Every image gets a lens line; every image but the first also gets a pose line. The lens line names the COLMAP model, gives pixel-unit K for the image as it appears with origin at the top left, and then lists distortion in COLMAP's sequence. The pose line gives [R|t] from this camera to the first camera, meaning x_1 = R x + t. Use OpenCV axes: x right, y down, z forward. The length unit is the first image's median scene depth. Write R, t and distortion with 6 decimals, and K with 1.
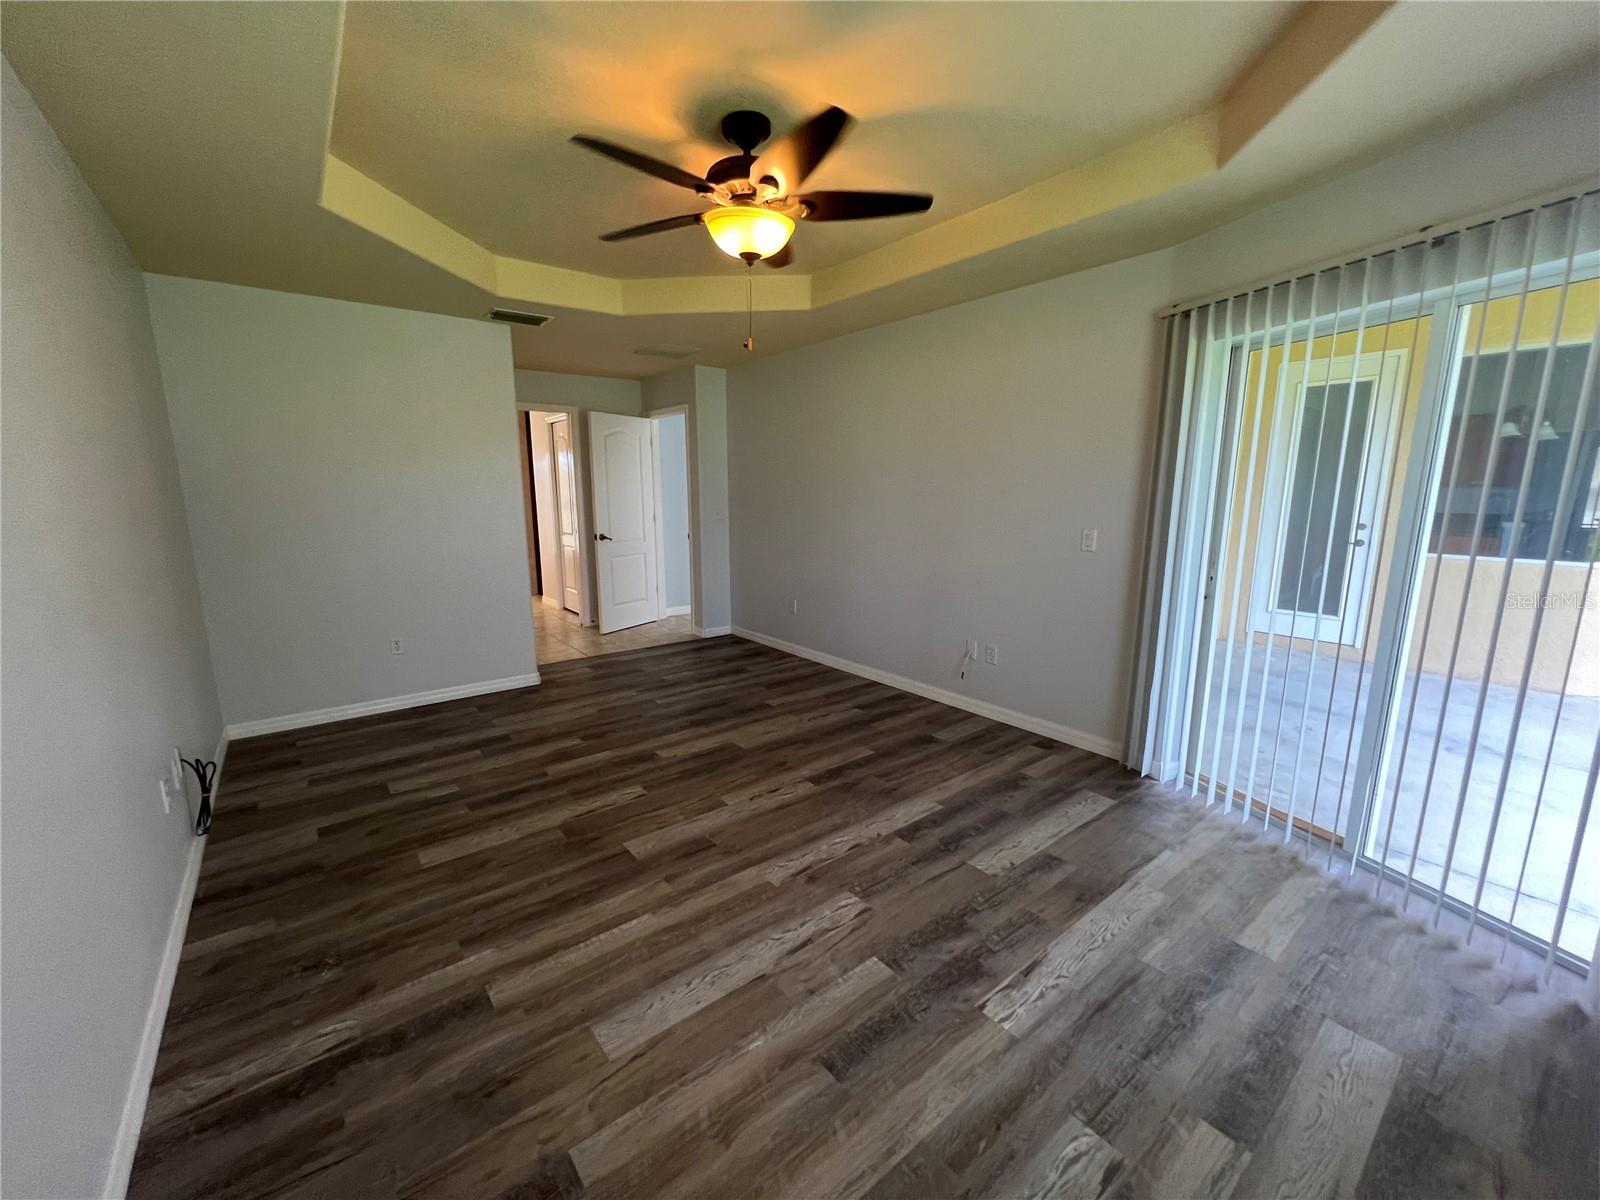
lens RADIAL K [[643.5, 0, 800.4], [0, 643.5, 605.2], [0, 0, 1]] dist [-0.004328, 0.002483]
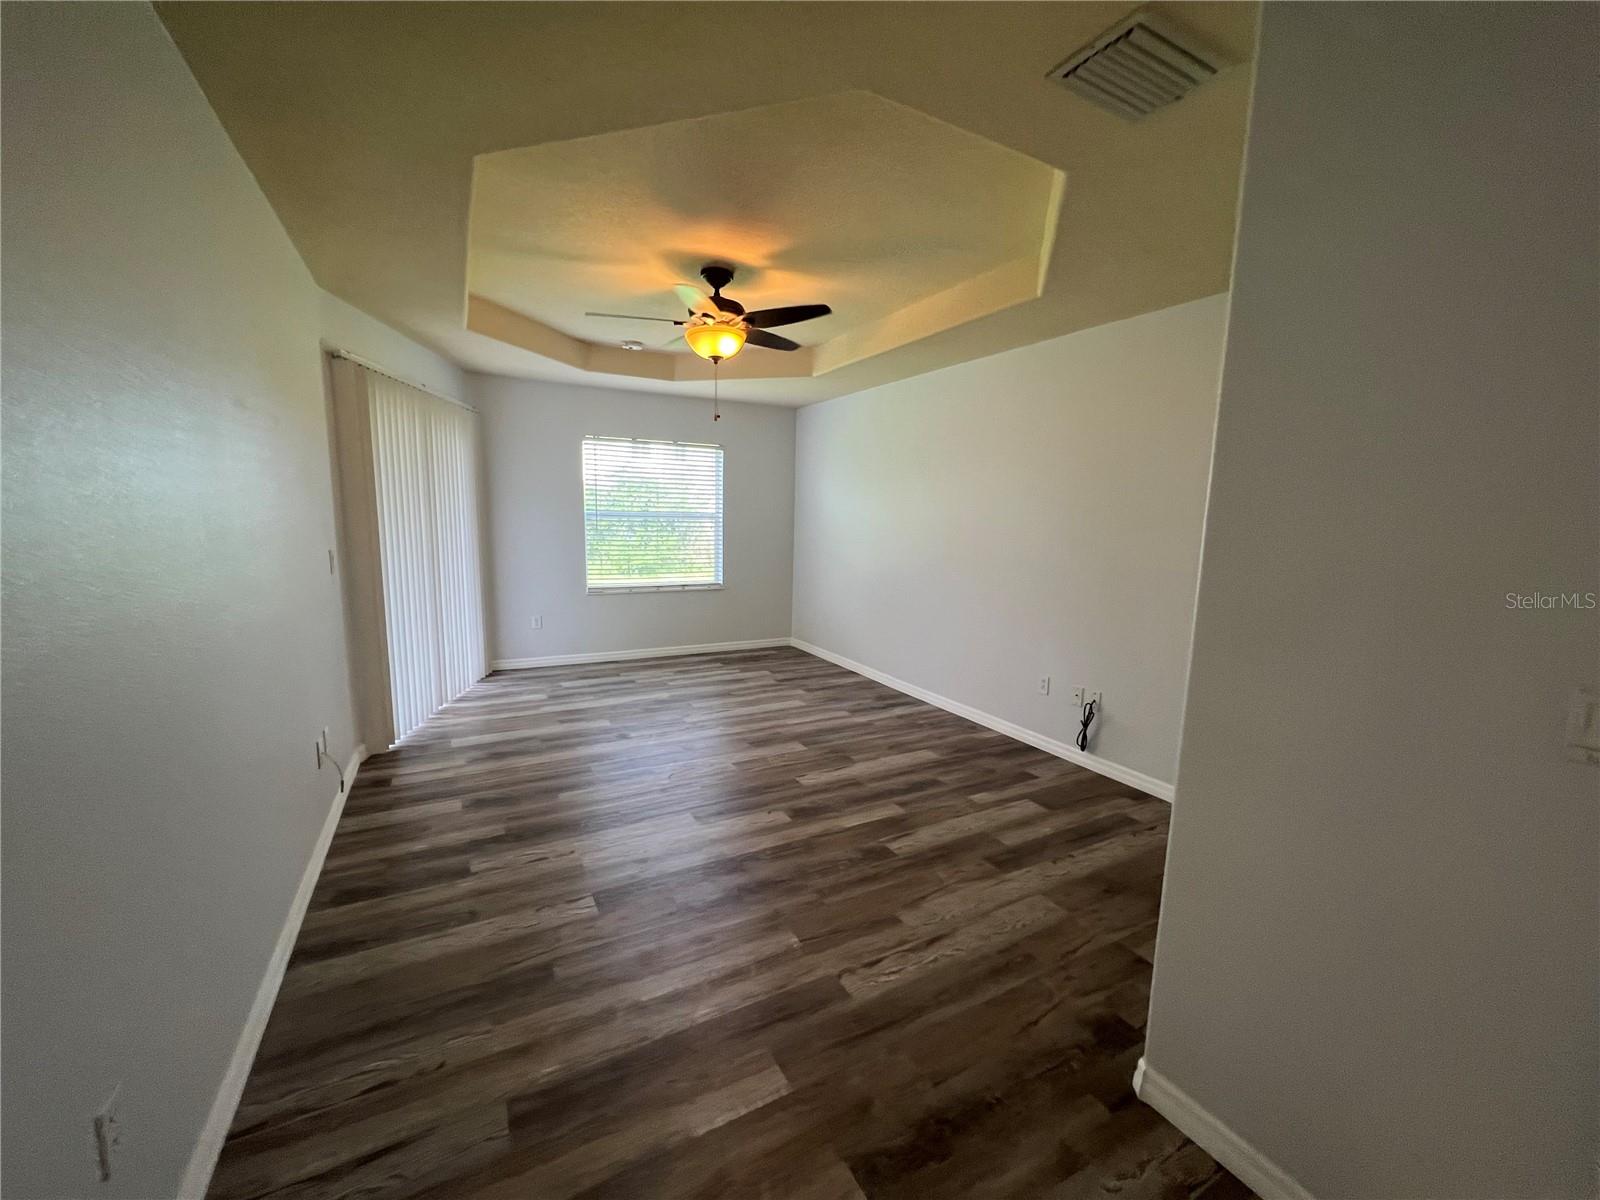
lens RADIAL K [[643.5, 0, 800.4], [0, 643.5, 605.2], [0, 0, 1]] dist [-0.004328, 0.002483]
pose [[-0.984495, -0.045191, 0.169494, -0.497483], [0.011182, 0.948113, 0.317737, -0.429623], [-0.175059, 0.314705, -0.932907, 2.299531]]
